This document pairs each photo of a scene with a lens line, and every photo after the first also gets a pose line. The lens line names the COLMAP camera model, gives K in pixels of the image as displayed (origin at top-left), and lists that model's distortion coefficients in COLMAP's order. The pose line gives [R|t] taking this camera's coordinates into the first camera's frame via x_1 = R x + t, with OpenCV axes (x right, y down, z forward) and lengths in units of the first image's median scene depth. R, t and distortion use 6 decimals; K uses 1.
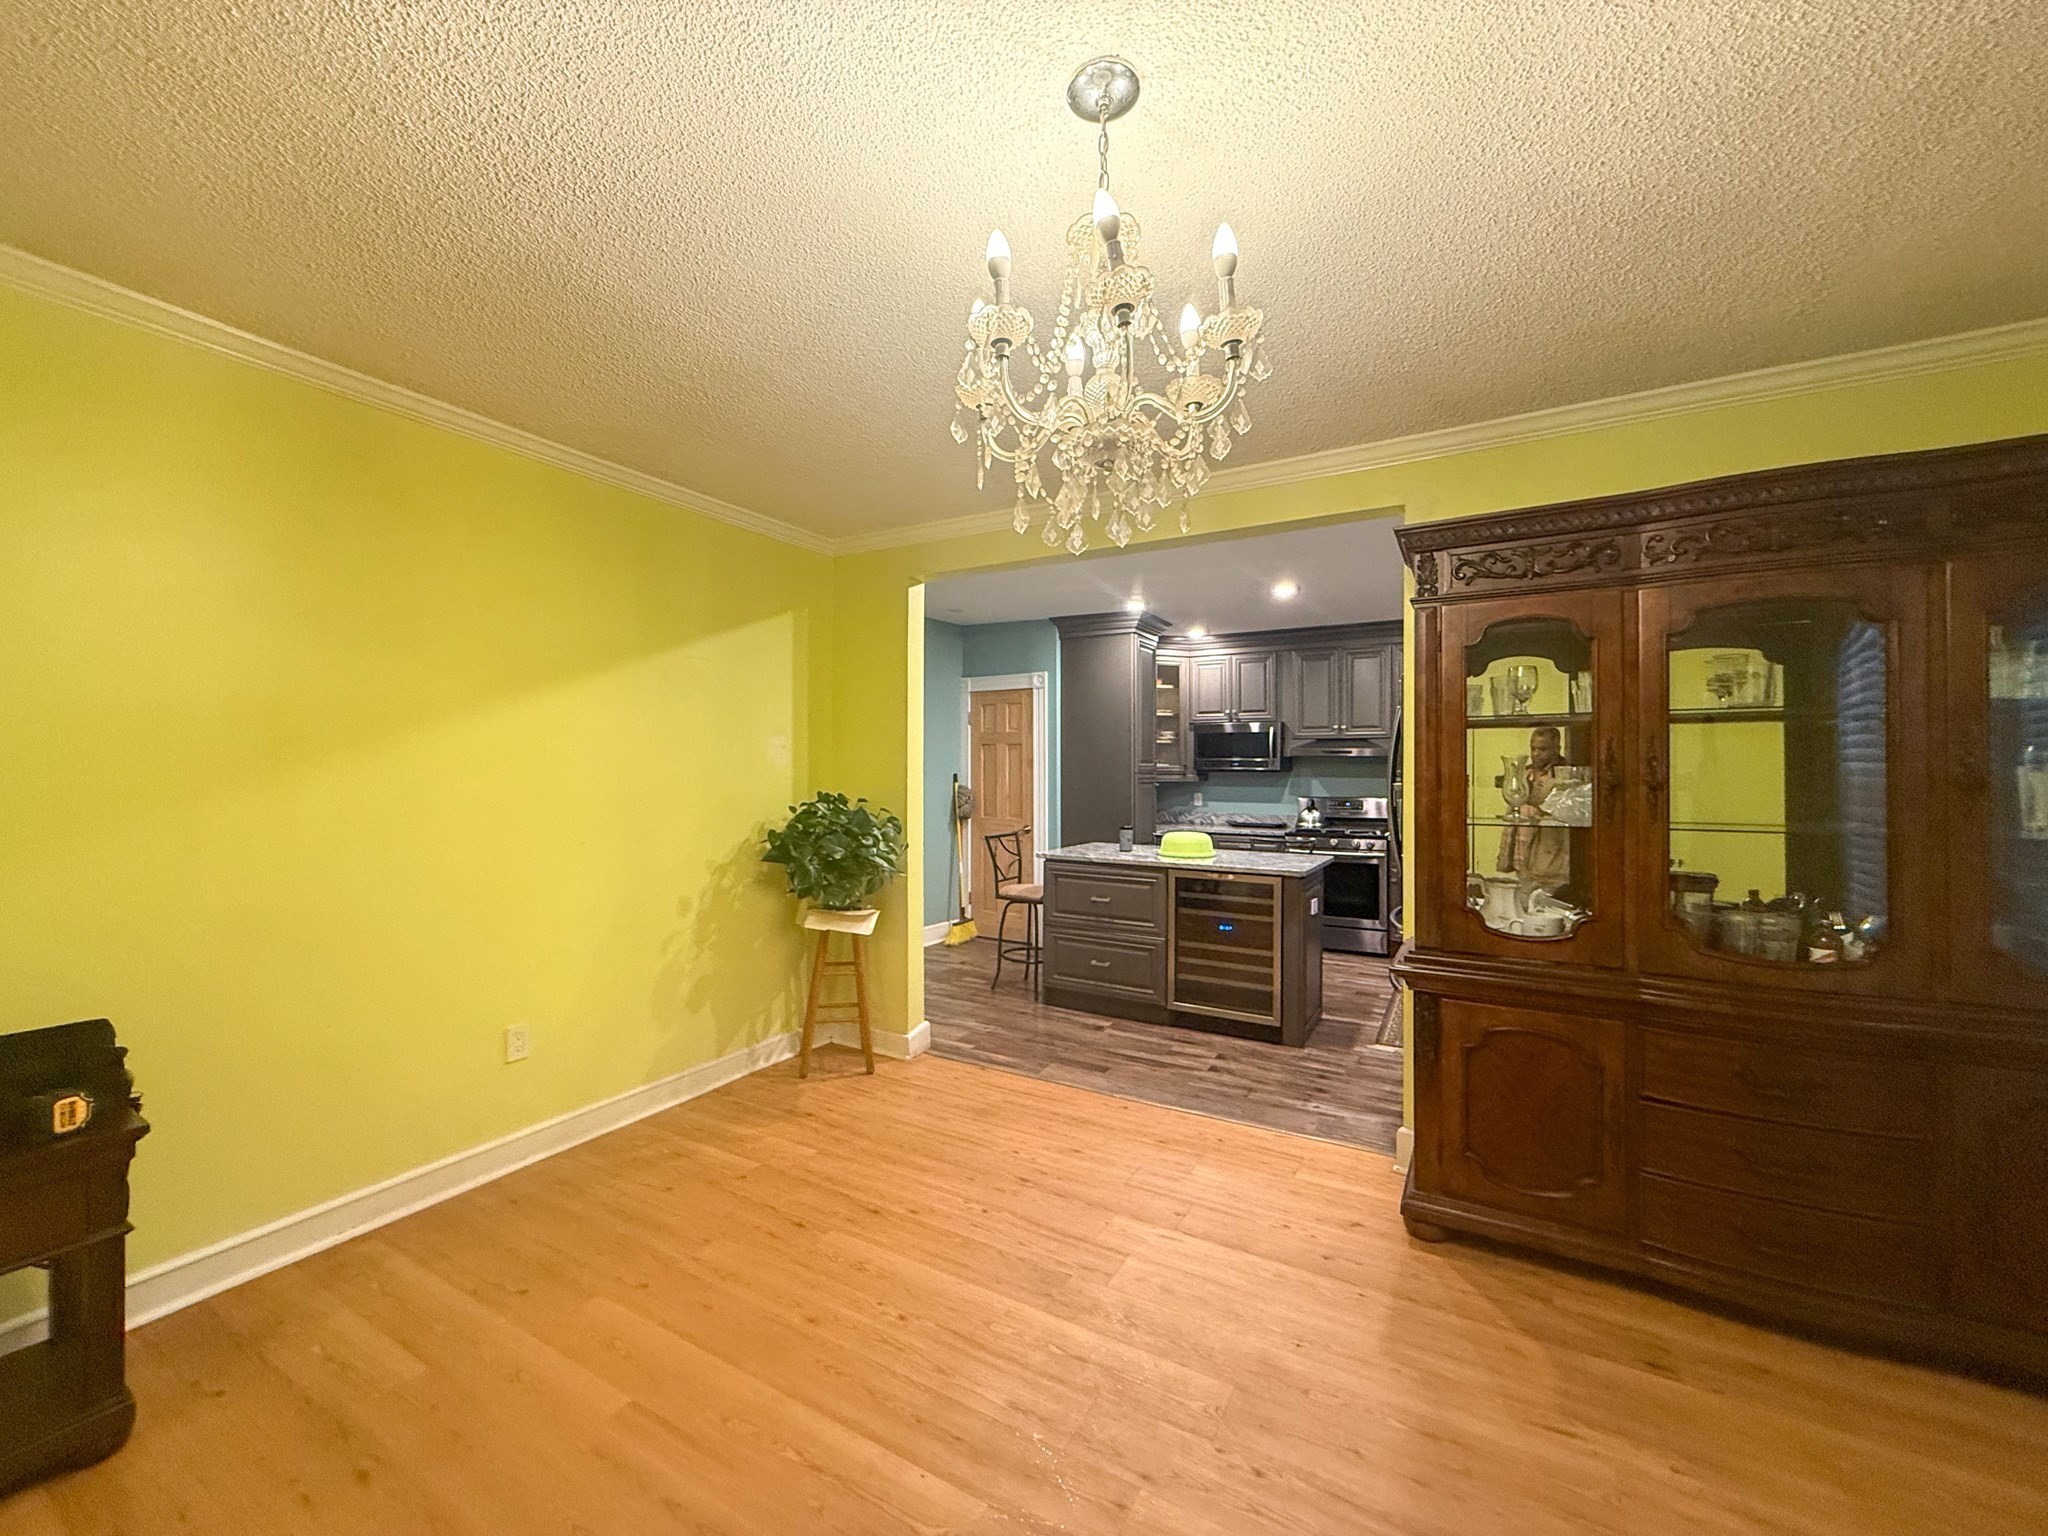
lens RADIAL K [[814.1, 0, 1018.2], [0, 814.1, 769.0], [0, 0, 1]] dist [0.000015, -0.000132]
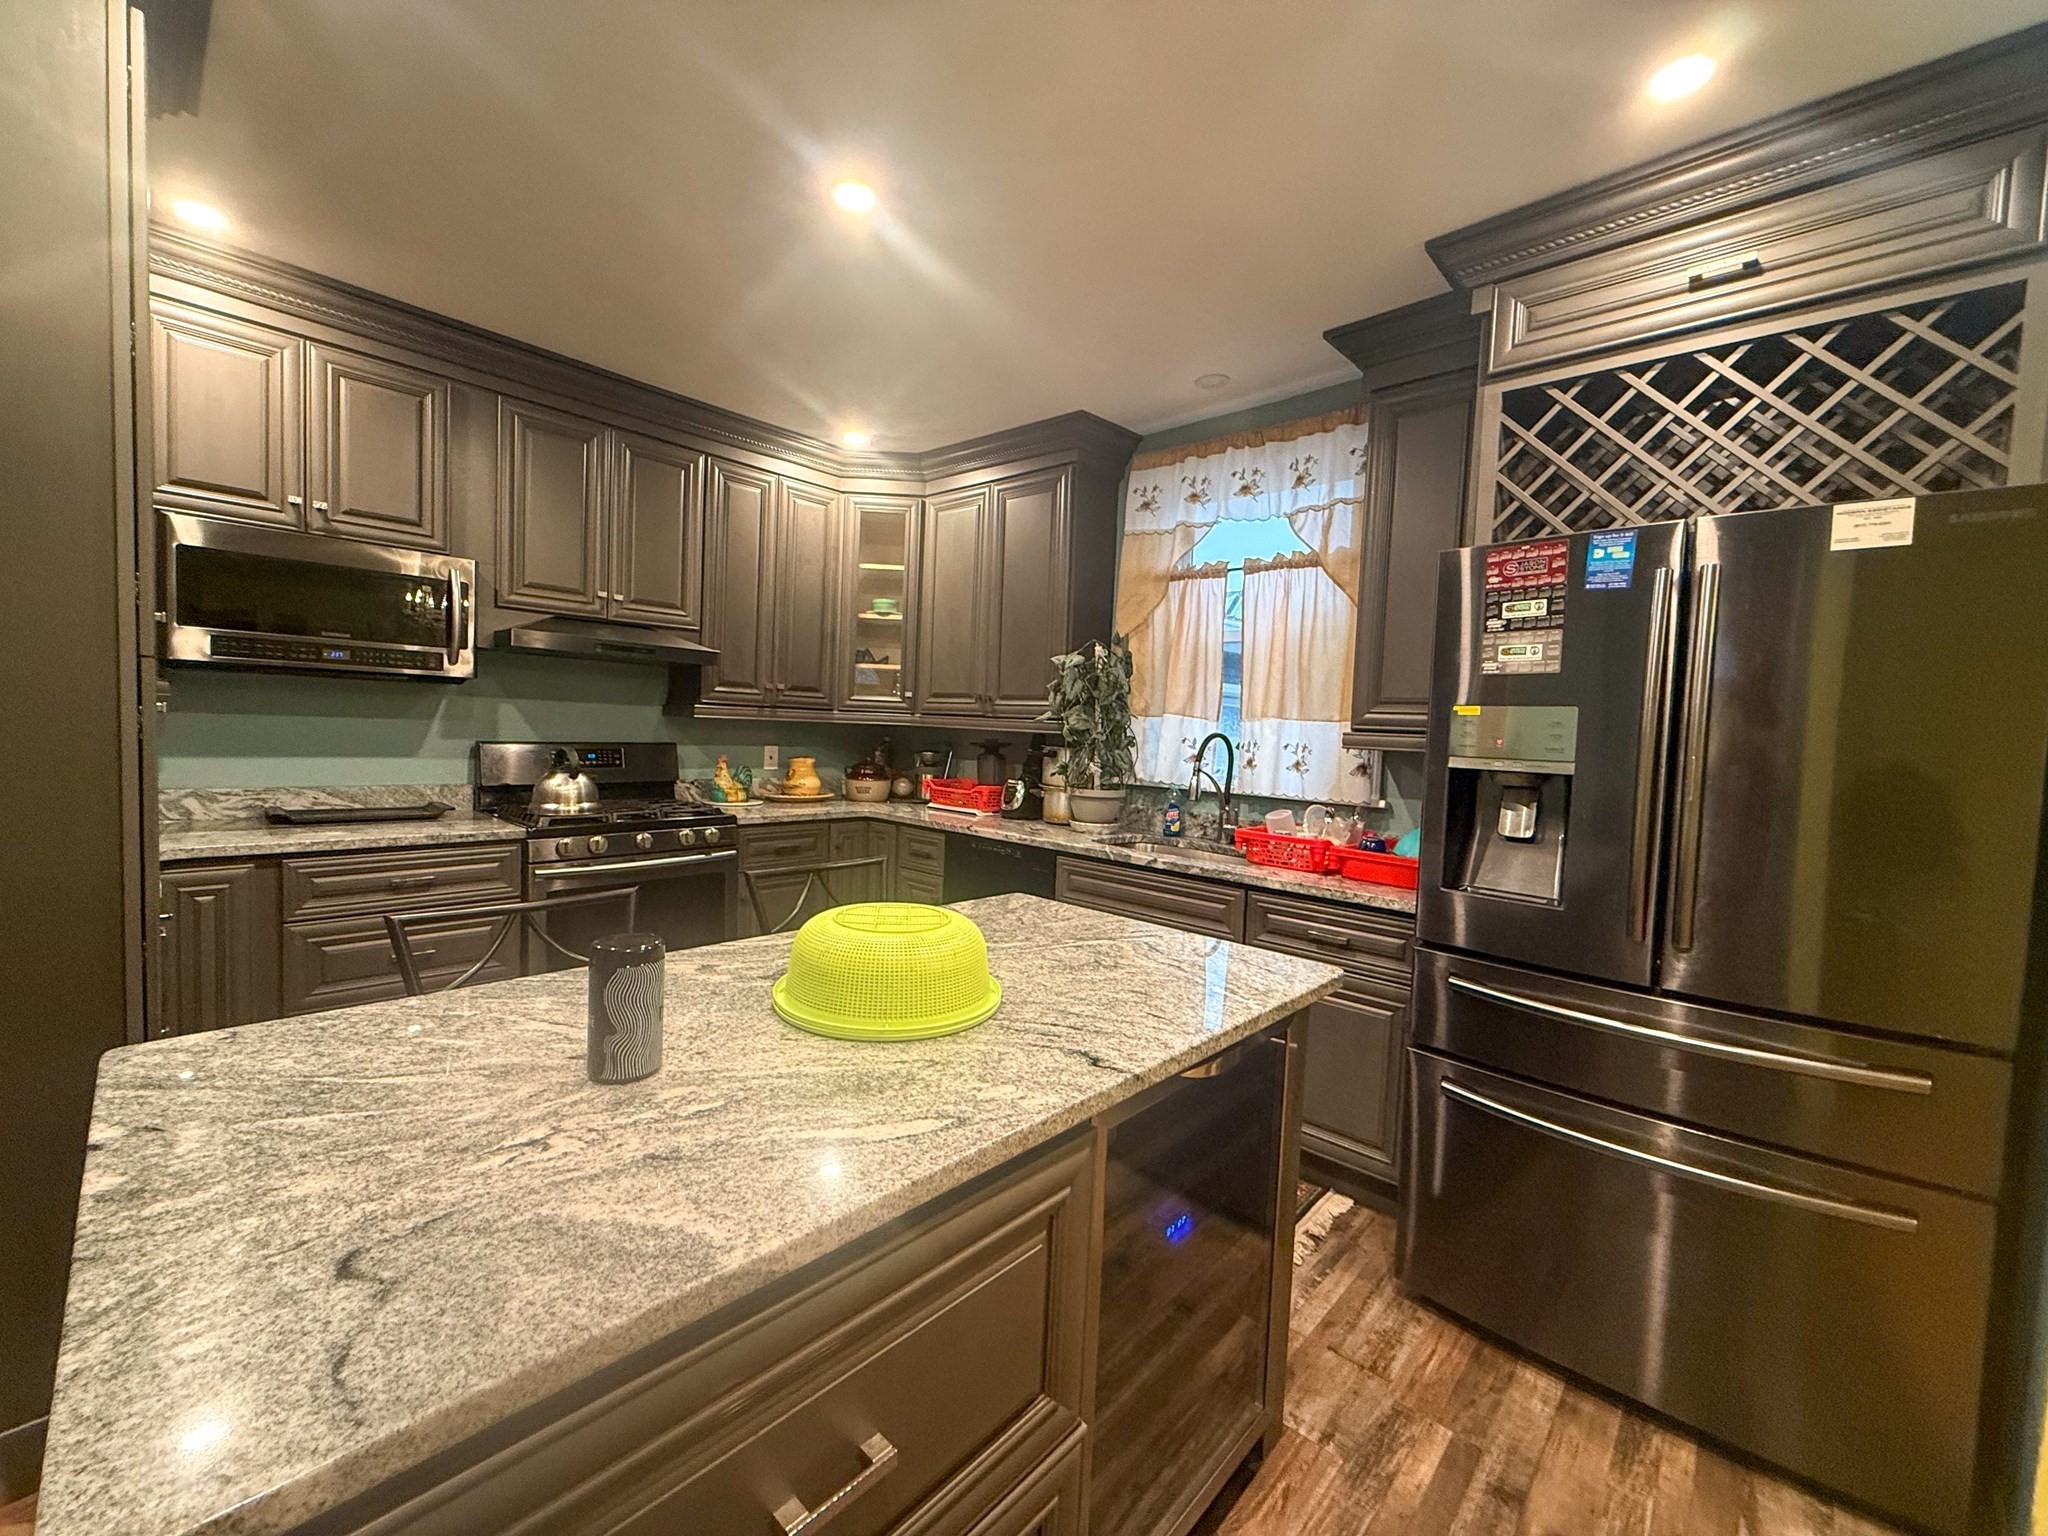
lens RADIAL K [[814.1, 0, 1018.6], [0, 814.1, 767.6], [0, 0, 1]] dist [0.000015, -0.000132]
pose [[0.218472, -0.044337, 0.974835, -0.022680], [-0.042374, 0.997594, 0.054868, 0.012620], [-0.974923, -0.053295, 0.216068, 0.680695]]
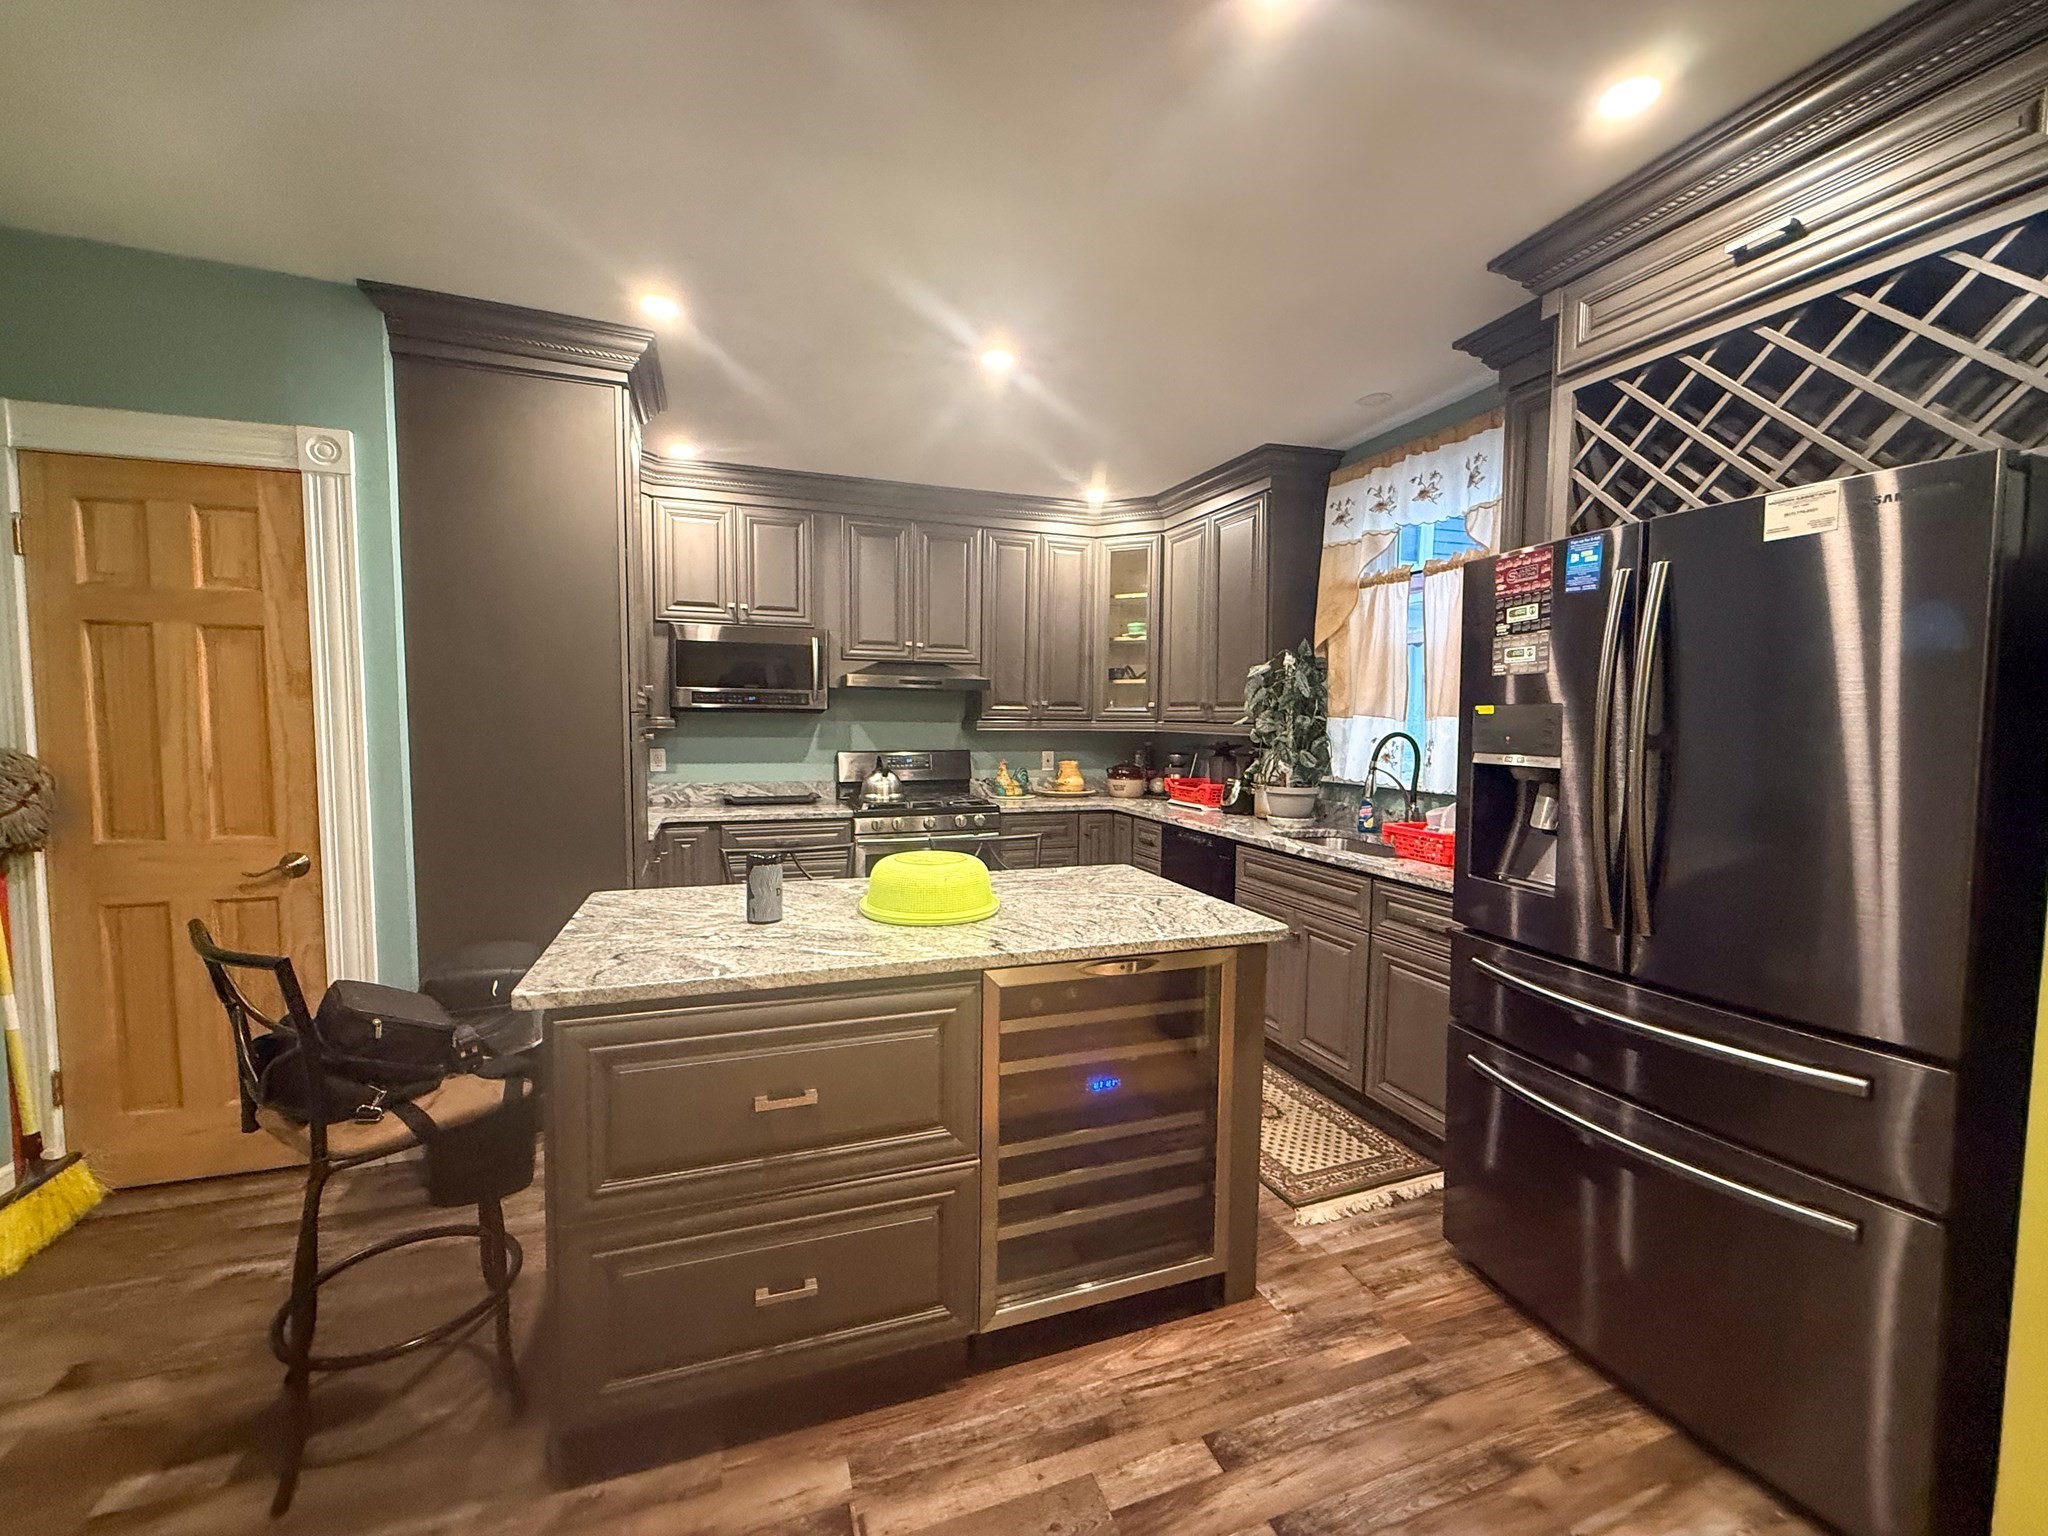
lens RADIAL K [[814.1, 0, 1018.1], [0, 814.1, 767.0], [0, 0, 1]] dist [0.000015, -0.000132]
pose [[0.645237, -0.042934, 0.762775, -0.057199], [-0.007726, 0.998002, 0.062710, 0.005270], [-0.763944, -0.046356, 0.643616, 0.526555]]
